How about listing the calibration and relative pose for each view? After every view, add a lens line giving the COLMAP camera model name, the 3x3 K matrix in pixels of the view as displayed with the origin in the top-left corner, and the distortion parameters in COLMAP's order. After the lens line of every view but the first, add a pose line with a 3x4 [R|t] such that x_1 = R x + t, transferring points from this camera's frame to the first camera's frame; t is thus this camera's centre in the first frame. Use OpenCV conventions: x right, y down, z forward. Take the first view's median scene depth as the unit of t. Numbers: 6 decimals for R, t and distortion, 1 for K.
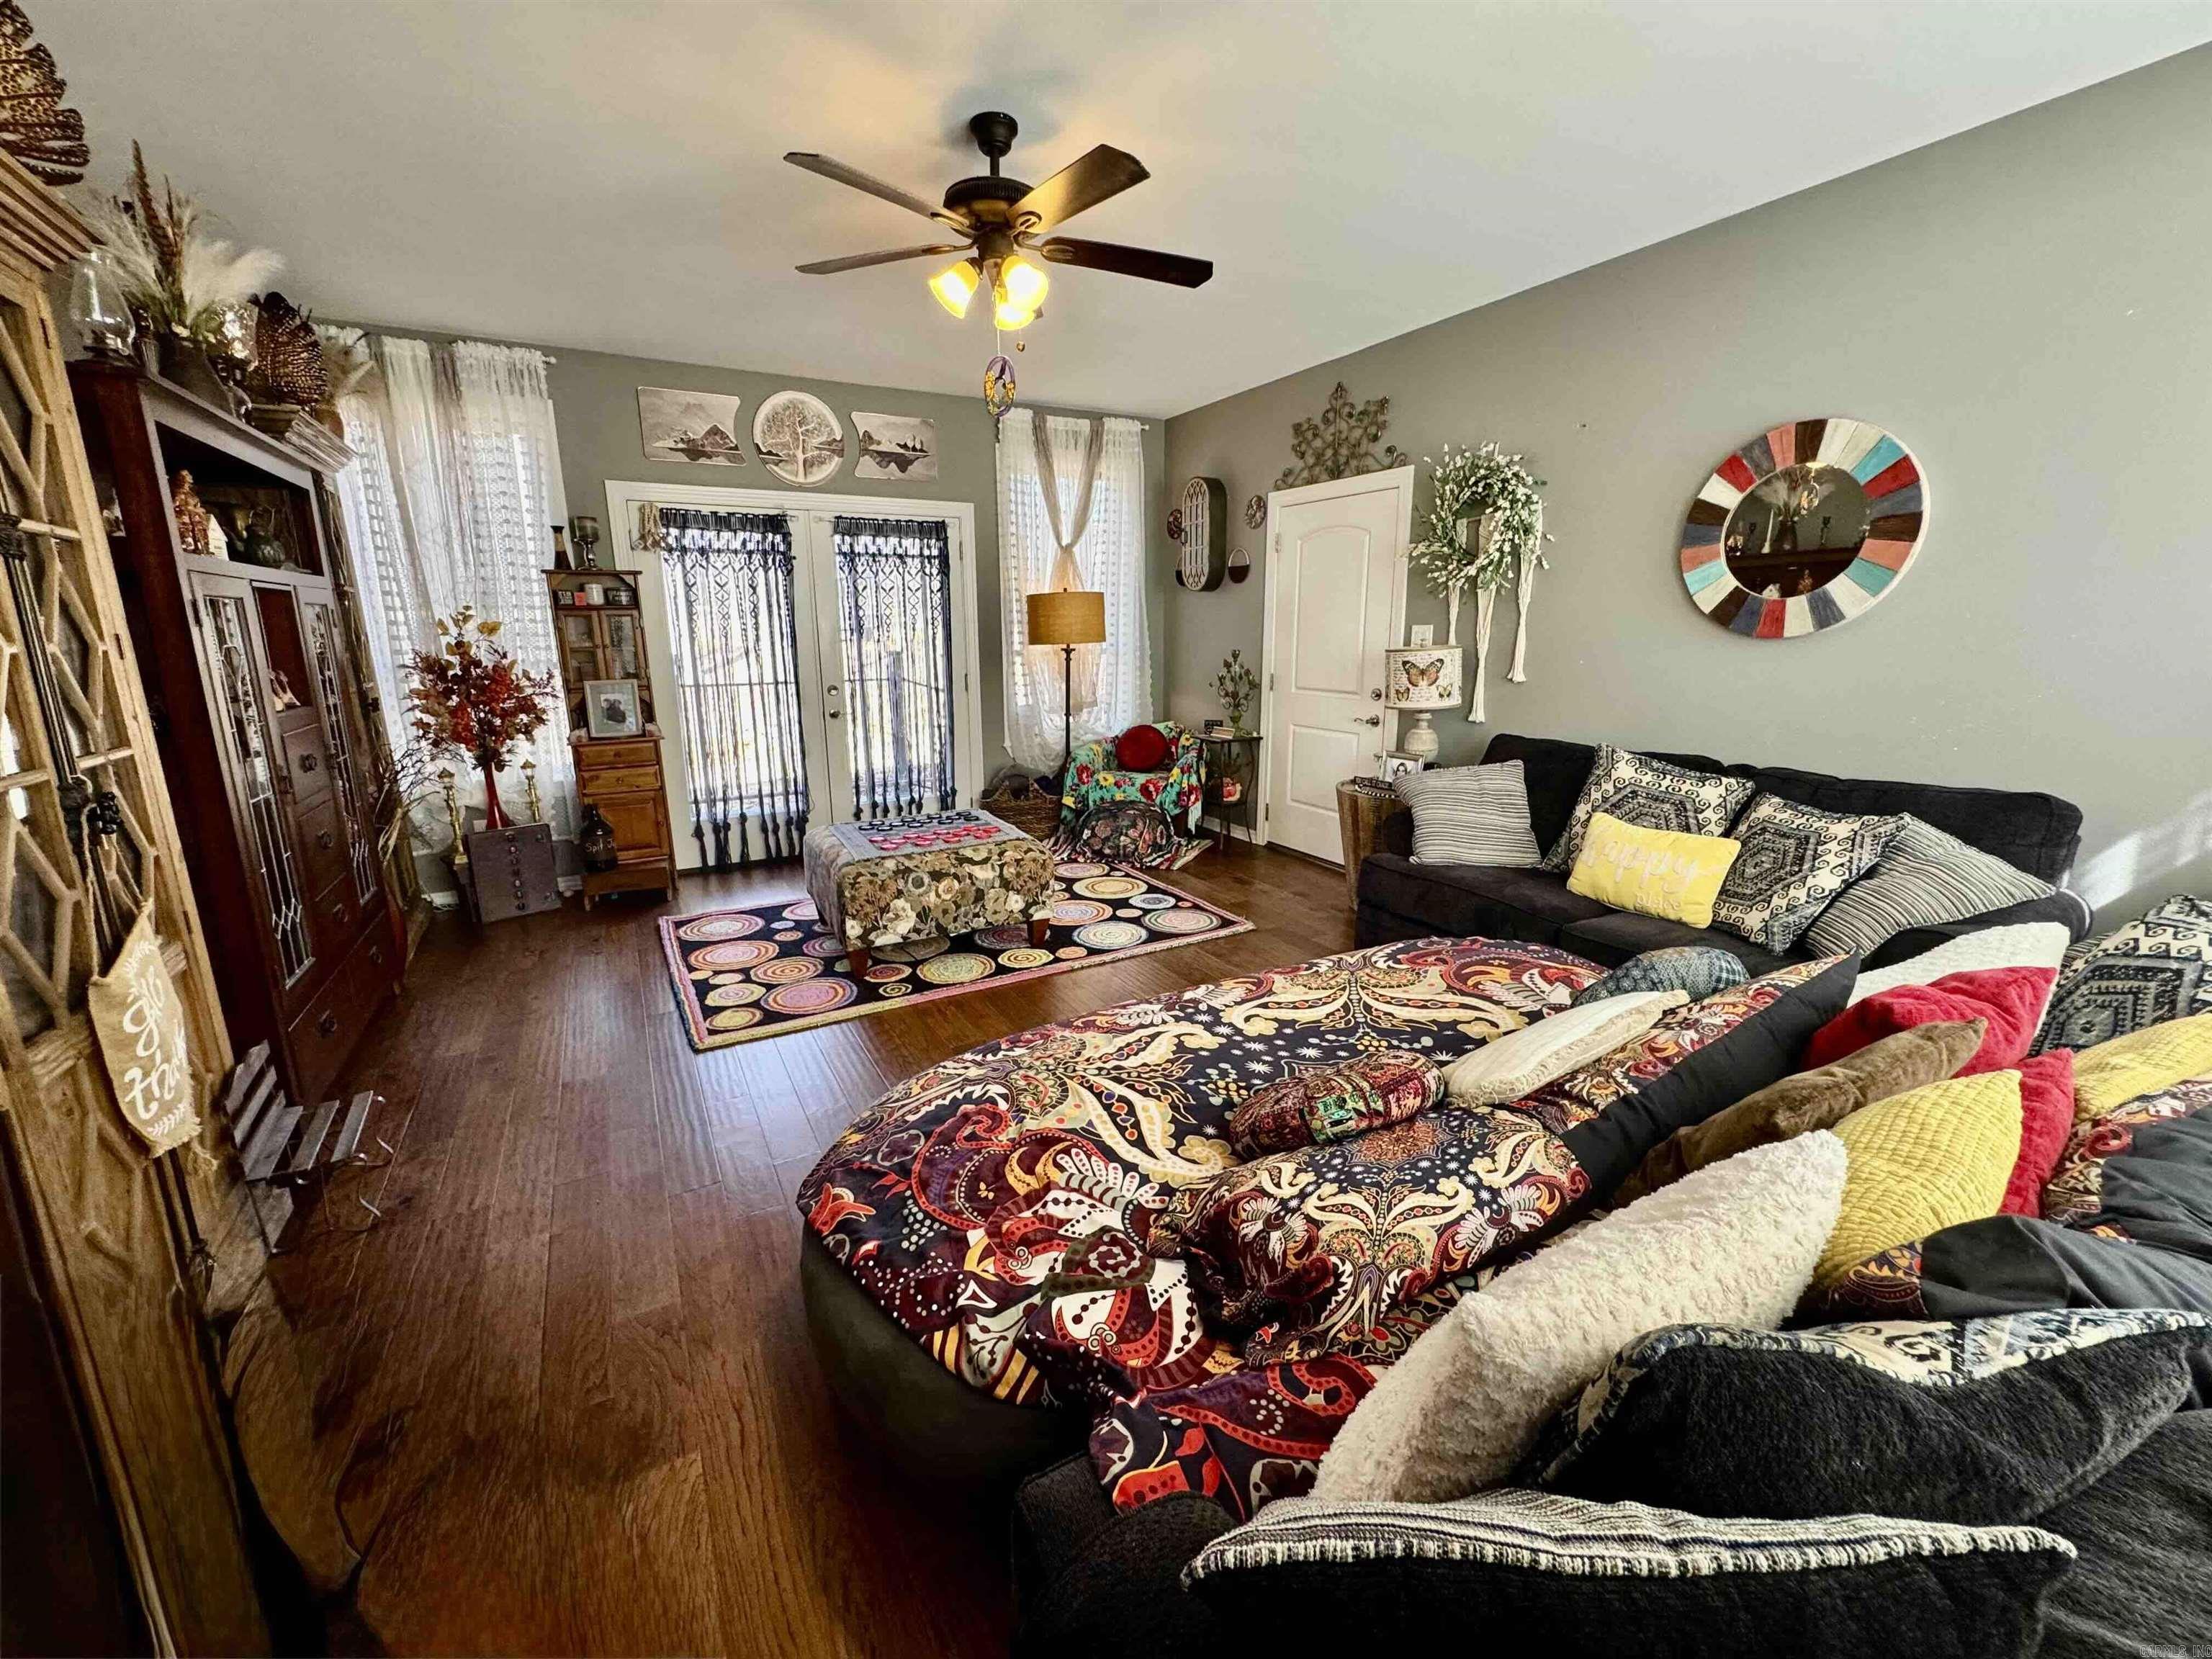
lens RADIAL K [[882.3, 0, 1107.1], [0, 882.3, 827.2], [0, 0, 1]] dist [-0.003298, -0.000299]
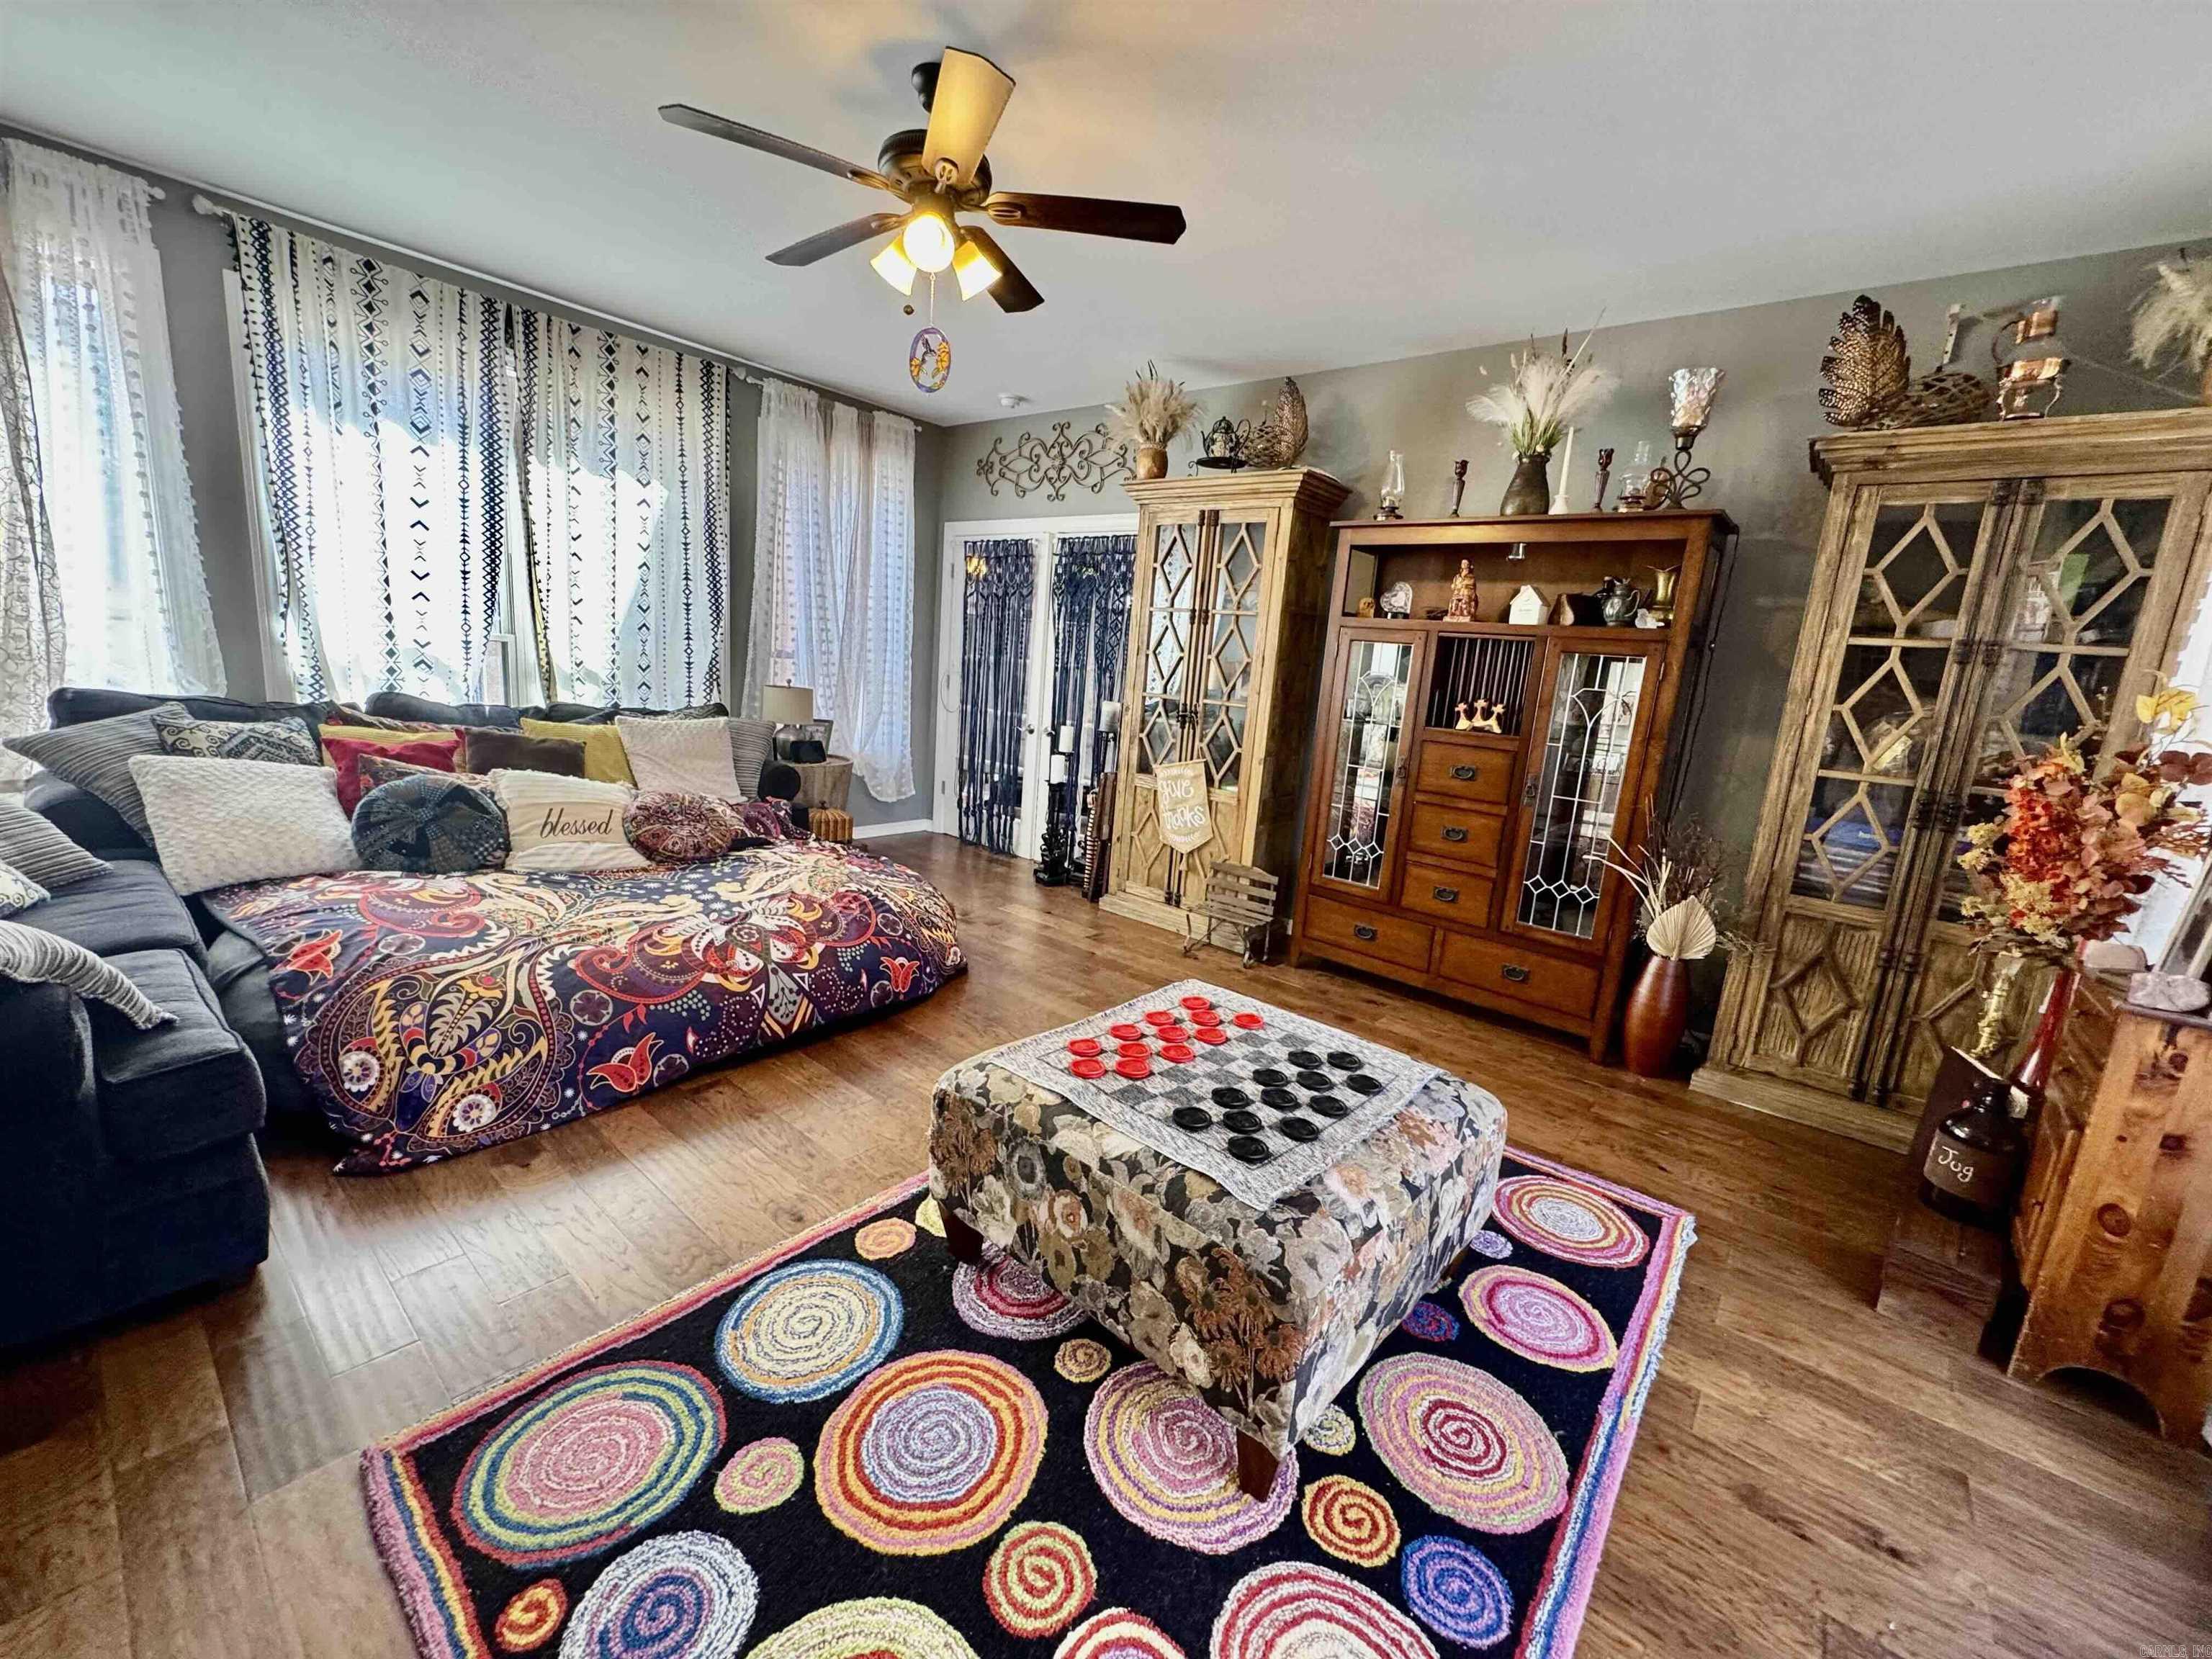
lens RADIAL K [[882.3, 0, 1107.1], [0, 882.3, 827.2], [0, 0, 1]] dist [-0.003298, -0.000299]
pose [[-0.932146, -0.000190, -0.362083, 0.026334], [-0.150641, 0.909549, 0.387334, -0.296869], [0.329258, 0.415597, -0.847861, 1.367311]]
